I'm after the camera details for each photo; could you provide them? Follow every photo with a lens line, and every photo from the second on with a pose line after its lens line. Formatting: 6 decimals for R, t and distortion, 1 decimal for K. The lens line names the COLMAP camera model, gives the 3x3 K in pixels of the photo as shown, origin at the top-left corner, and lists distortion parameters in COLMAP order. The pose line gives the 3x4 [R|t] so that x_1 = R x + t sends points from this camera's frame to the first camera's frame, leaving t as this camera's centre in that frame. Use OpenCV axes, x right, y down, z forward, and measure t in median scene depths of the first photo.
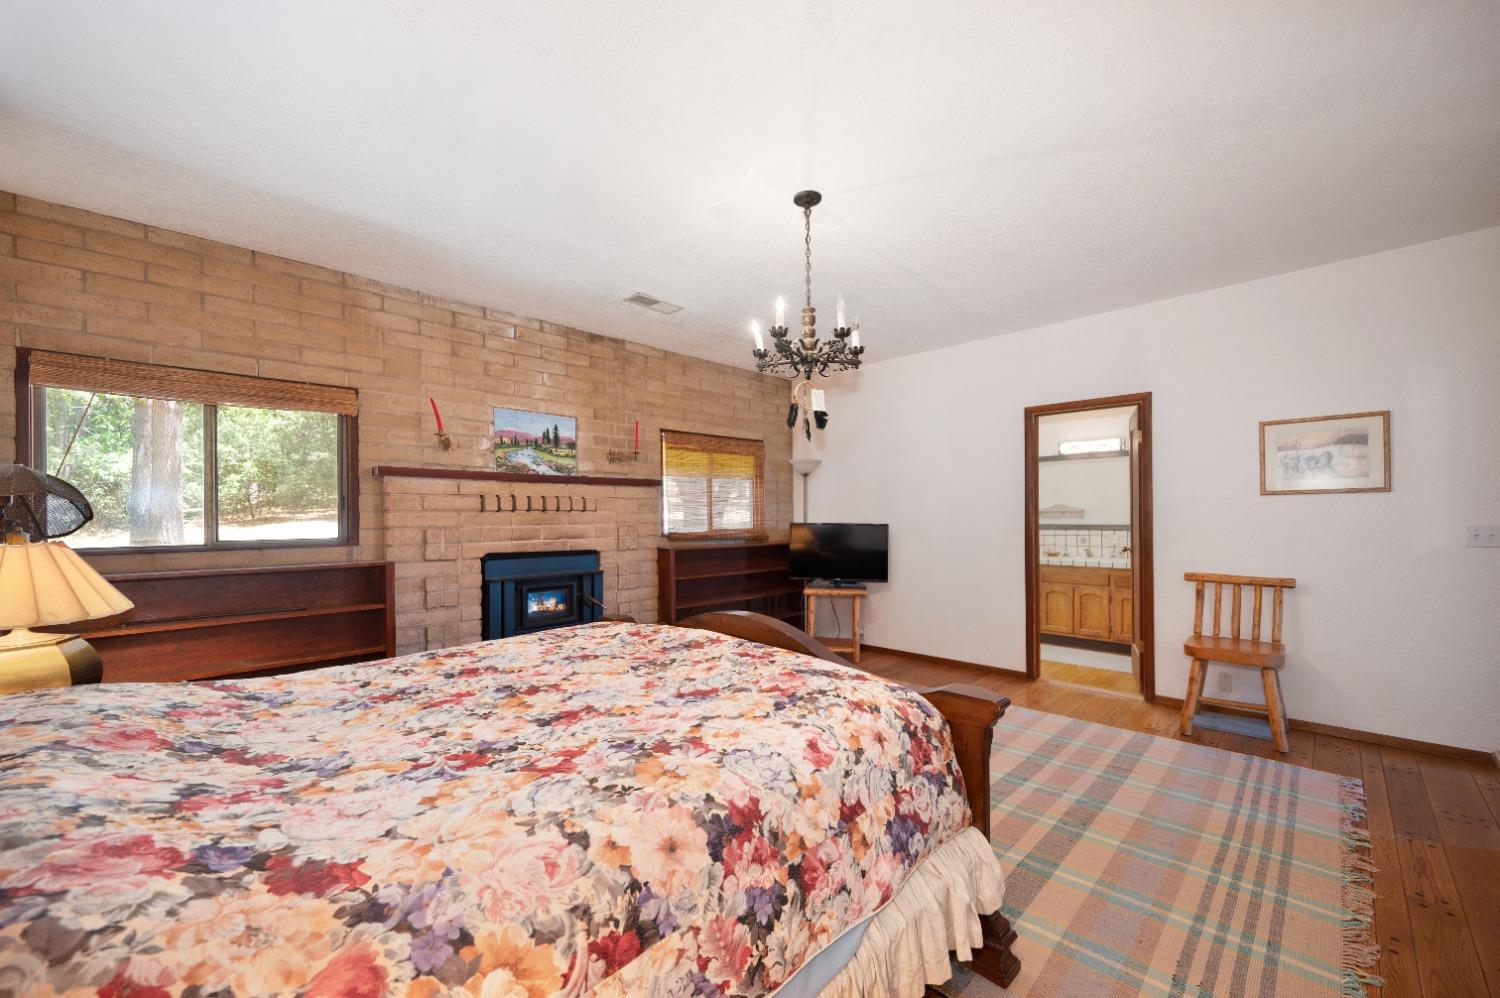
lens RADIAL K [[589.5, 0, 754.5], [0, 589.5, 507.1], [0, 0, 1]] dist [-0.001795, -0.000183]
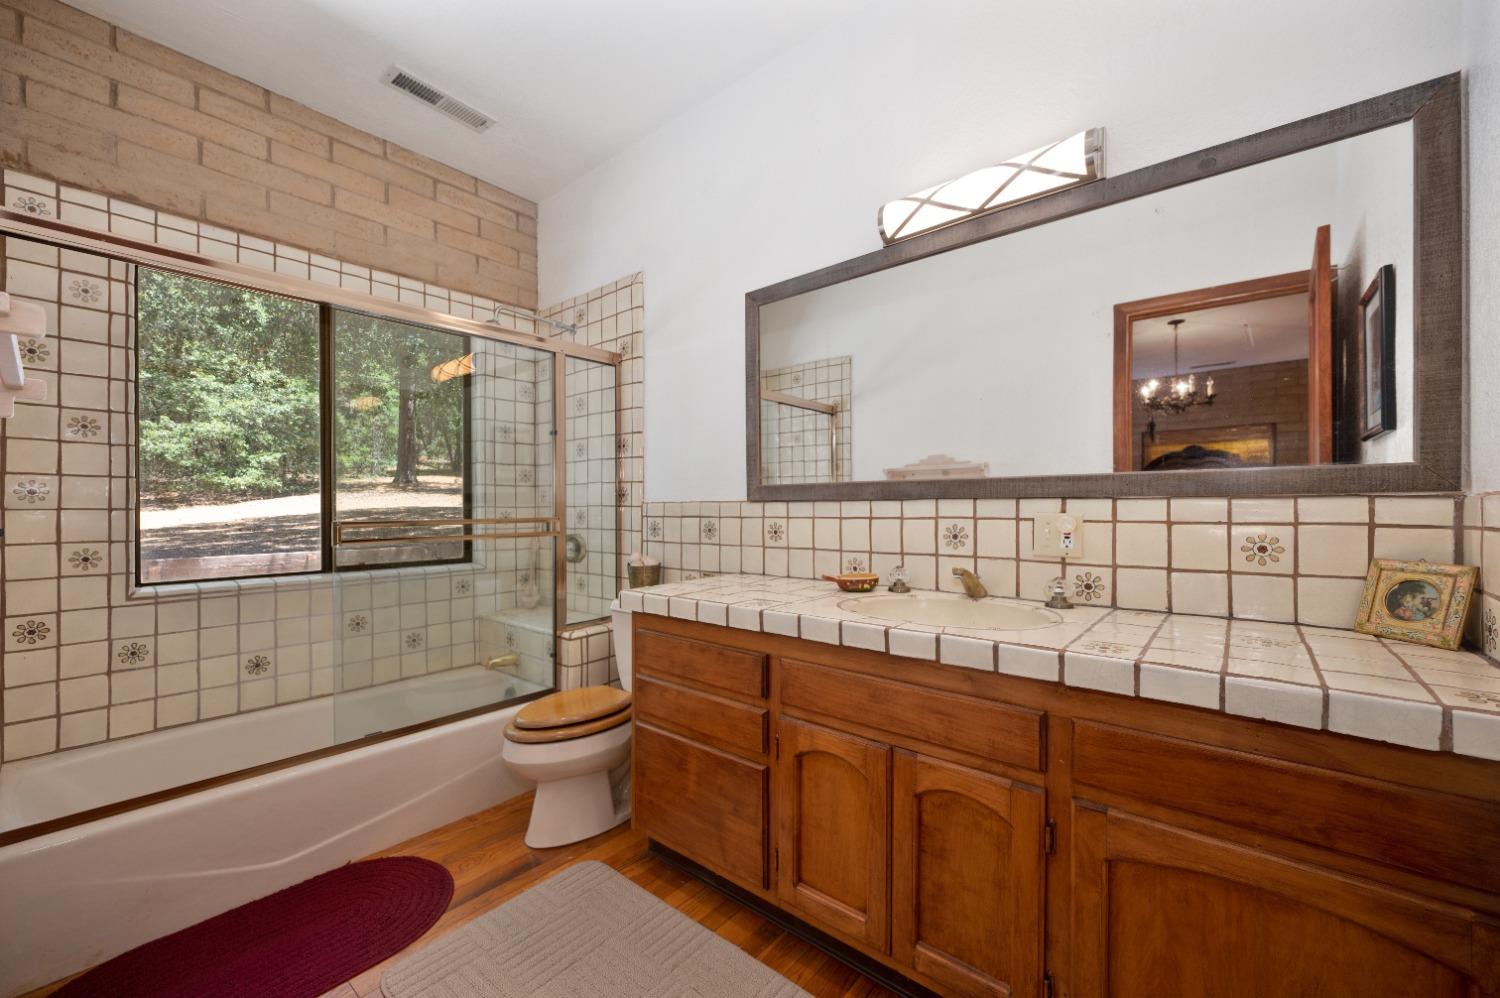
lens RADIAL K [[589.5, 0, 754.5], [0, 589.5, 507.1], [0, 0, 1]] dist [-0.001795, -0.000183]
pose [[0.996392, 0.001232, 0.084863, 0.468032], [-0.002138, 0.999942, 0.010586, 0.042740], [-0.084845, -0.010730, 0.996336, 0.778294]]
